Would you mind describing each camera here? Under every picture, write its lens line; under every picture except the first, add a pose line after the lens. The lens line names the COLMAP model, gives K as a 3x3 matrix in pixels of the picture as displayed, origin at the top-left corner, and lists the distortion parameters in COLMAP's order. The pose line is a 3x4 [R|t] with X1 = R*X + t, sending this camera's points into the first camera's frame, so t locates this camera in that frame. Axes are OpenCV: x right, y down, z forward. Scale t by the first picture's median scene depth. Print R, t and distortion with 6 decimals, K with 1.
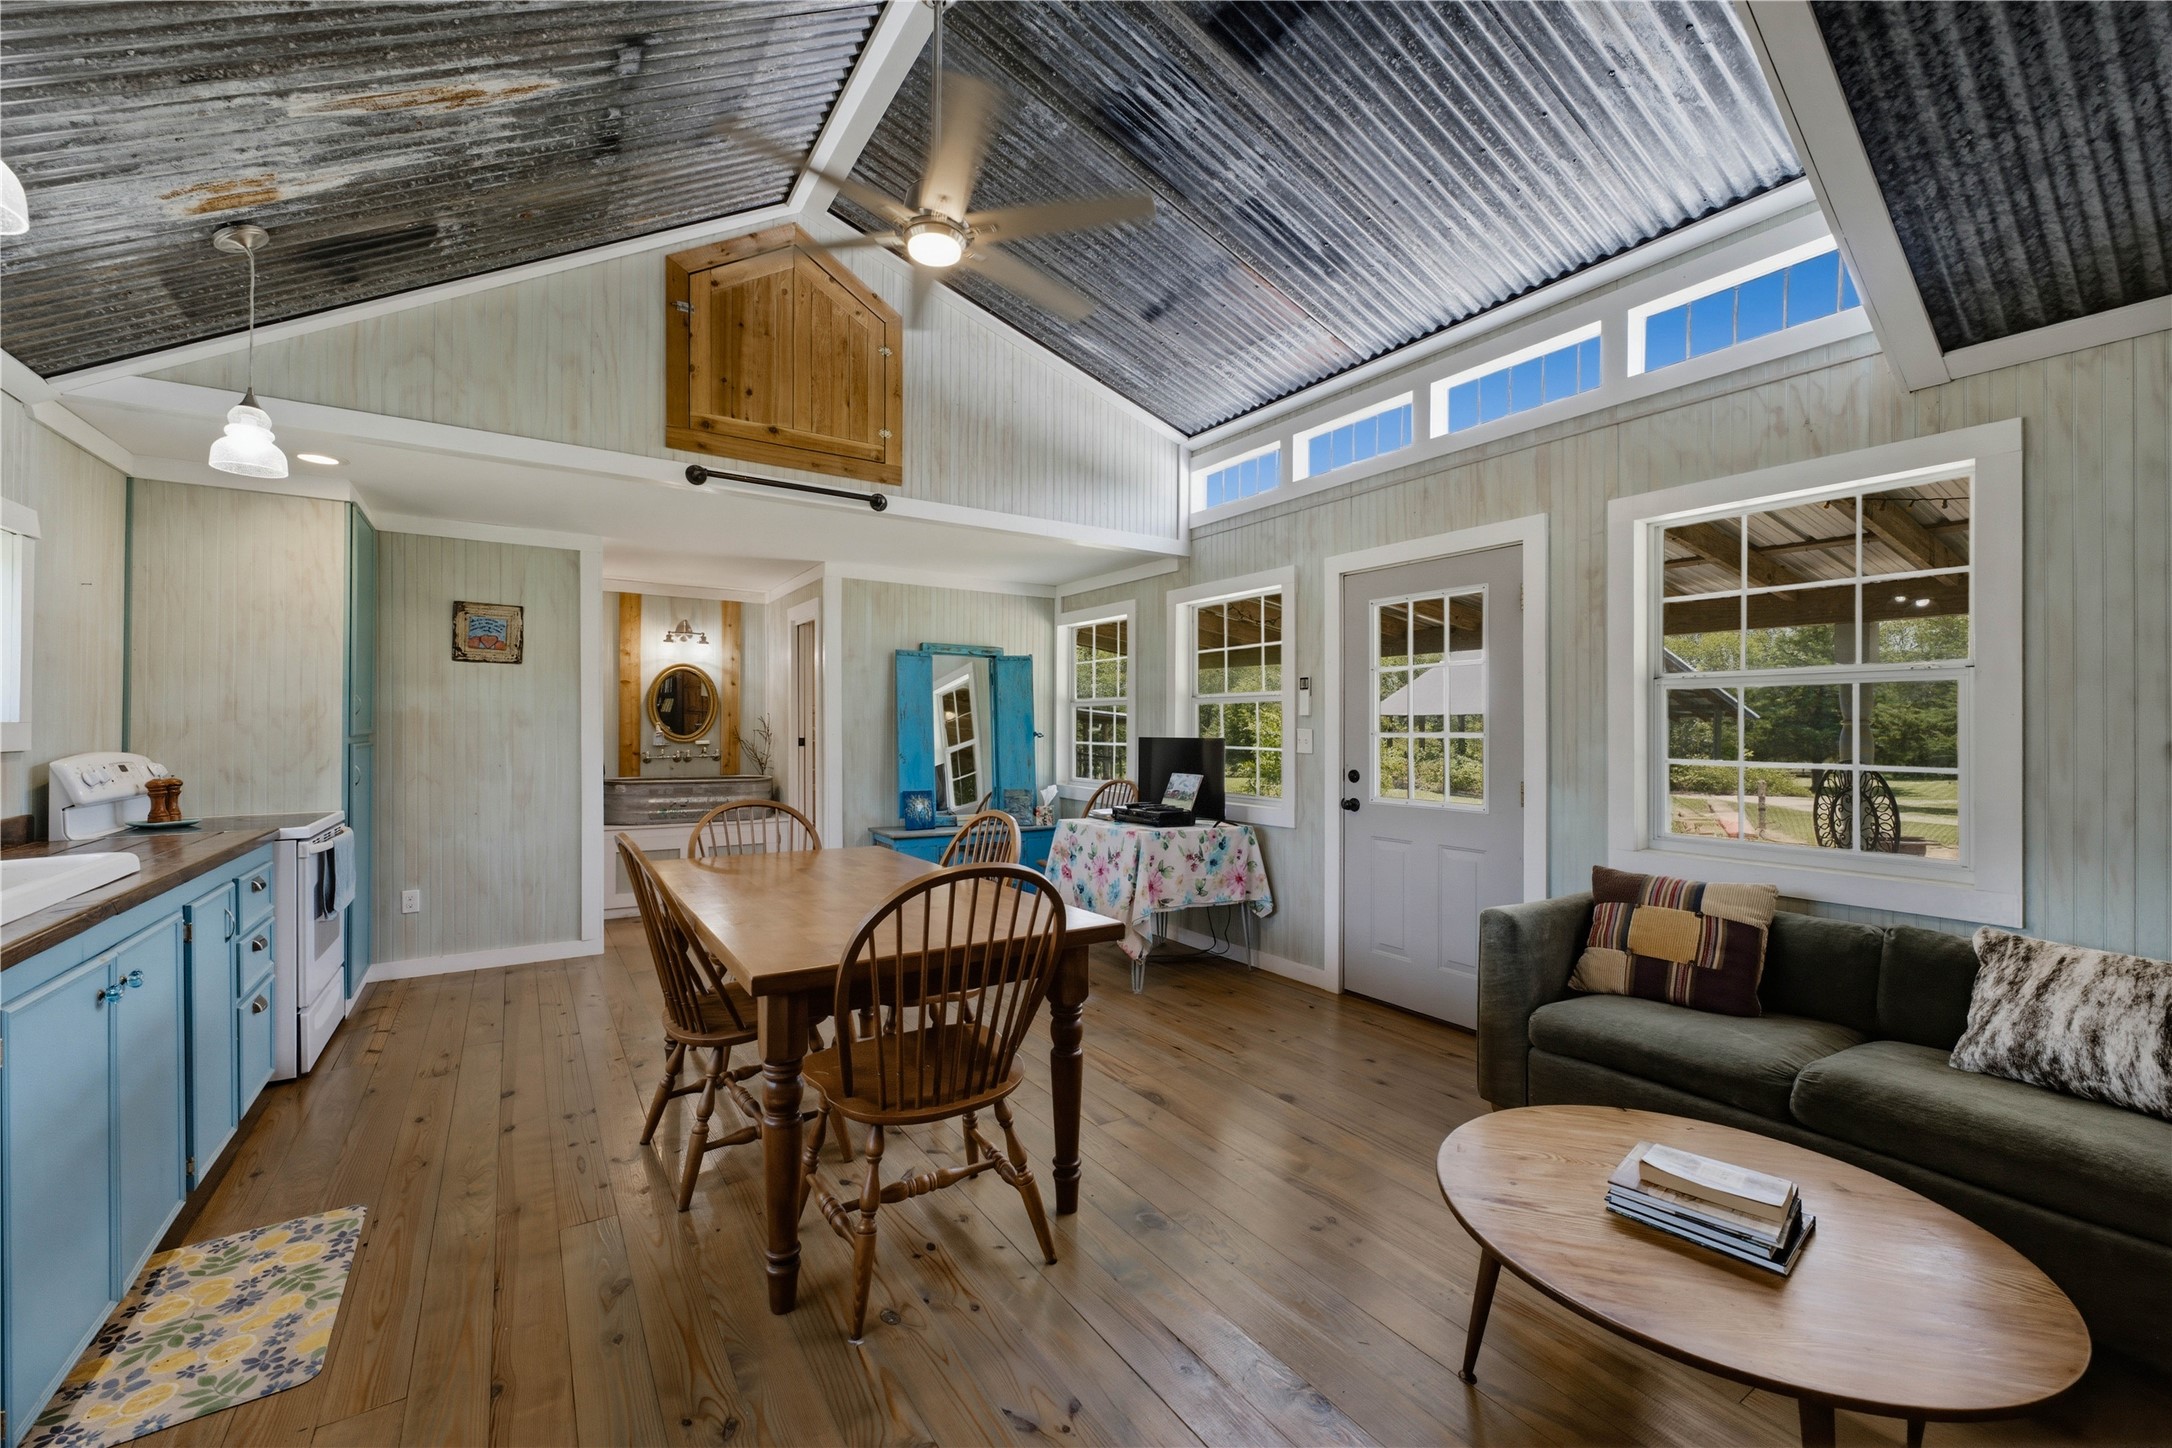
lens RADIAL K [[878.7, 0, 1086.0], [0, 878.7, 724.0], [0, 0, 1]] dist [0.001822, 0.000460]
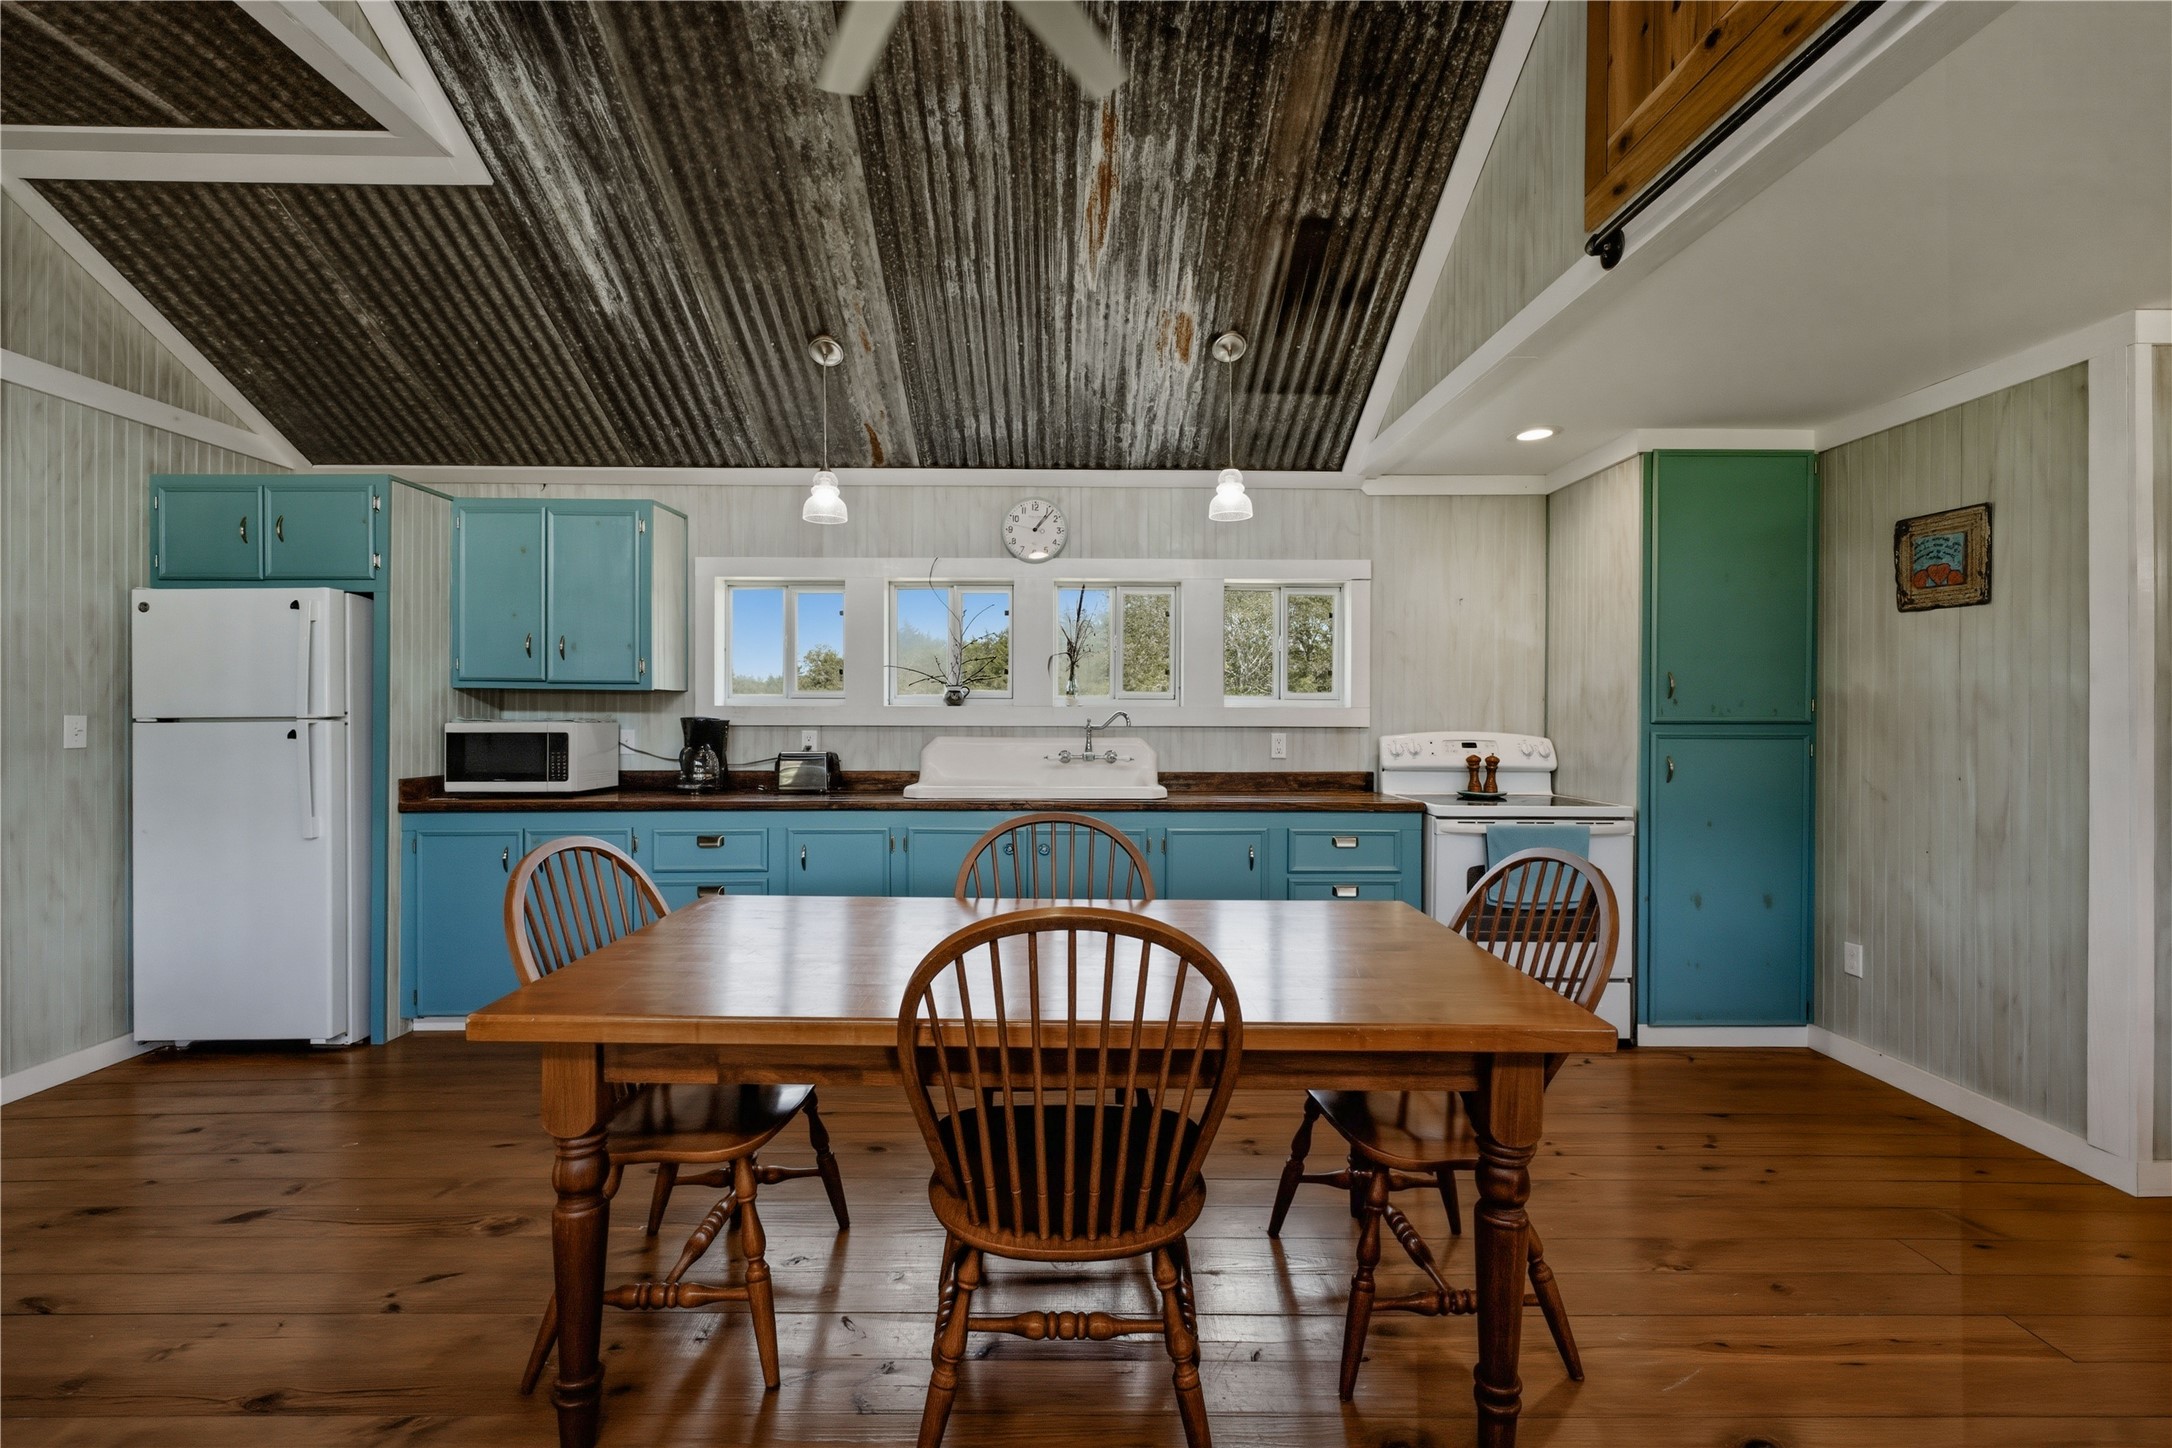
lens RADIAL K [[878.7, 0, 1086.0], [0, 878.7, 724.0], [0, 0, 1]] dist [0.001822, 0.000460]
pose [[-0.546005, 0.007368, -0.837749, 0.206506], [-0.004395, 0.999922, 0.011658, 0.007189], [0.837770, 0.010047, -0.545931, 1.096772]]
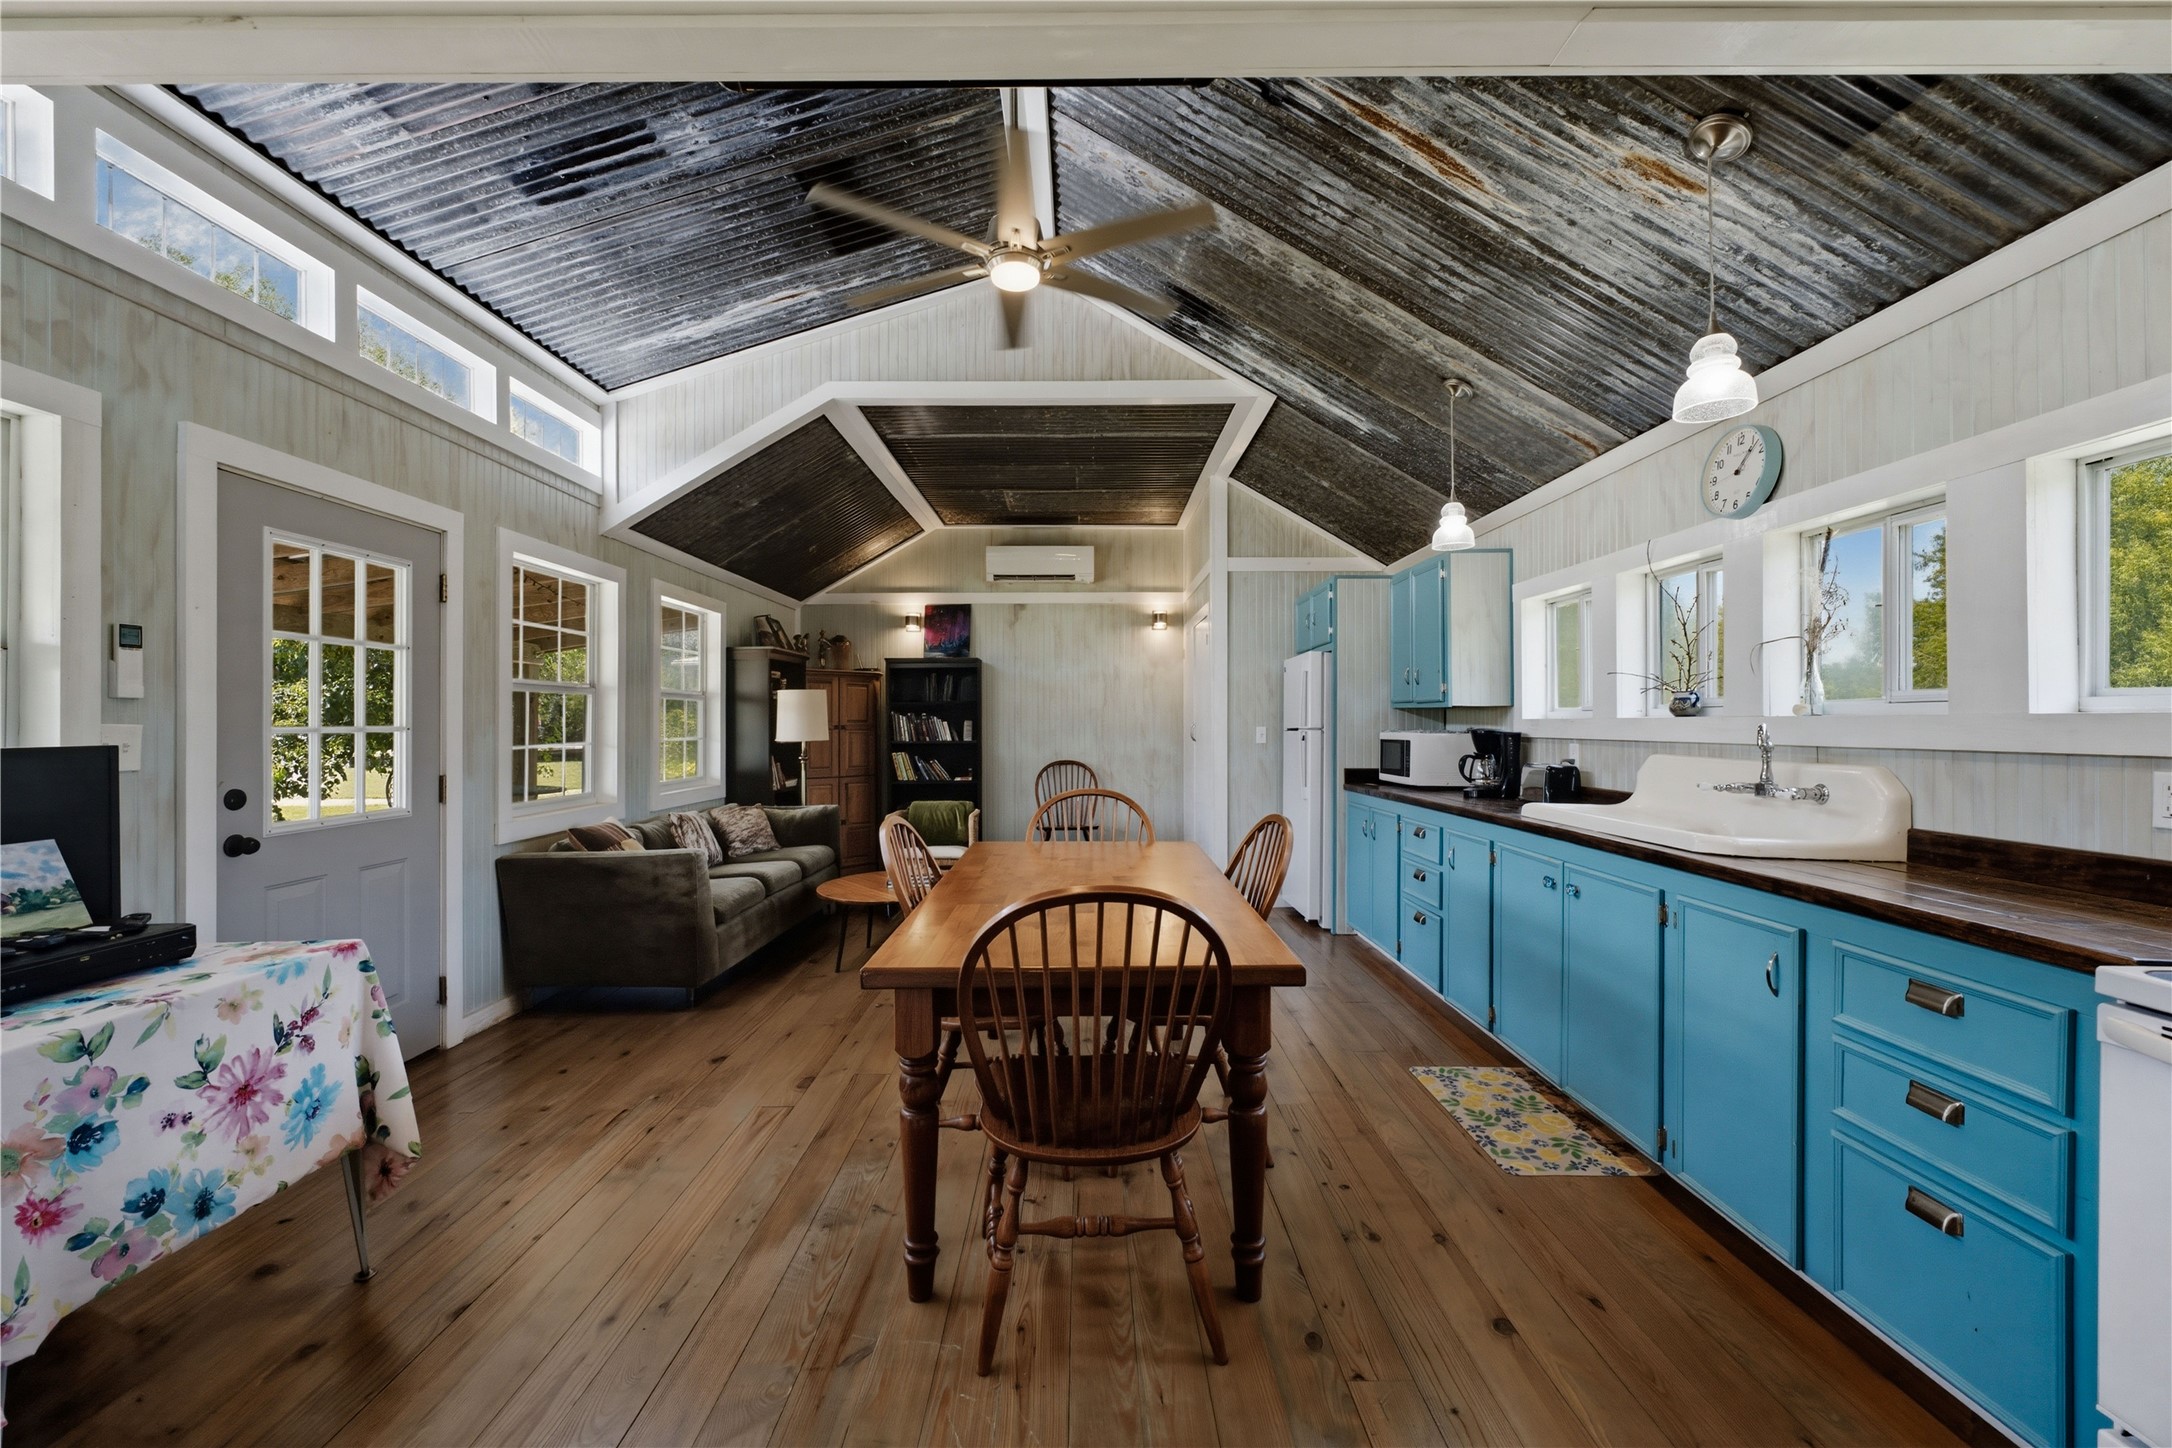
lens RADIAL K [[878.7, 0, 1086.0], [0, 878.7, 724.0], [0, 0, 1]] dist [0.001822, 0.000460]
pose [[-0.837042, -0.003155, 0.547129, -0.644860], [-0.002426, 0.999995, 0.002054, 0.004569], [-0.547133, 0.000392, -0.837046, 1.436441]]
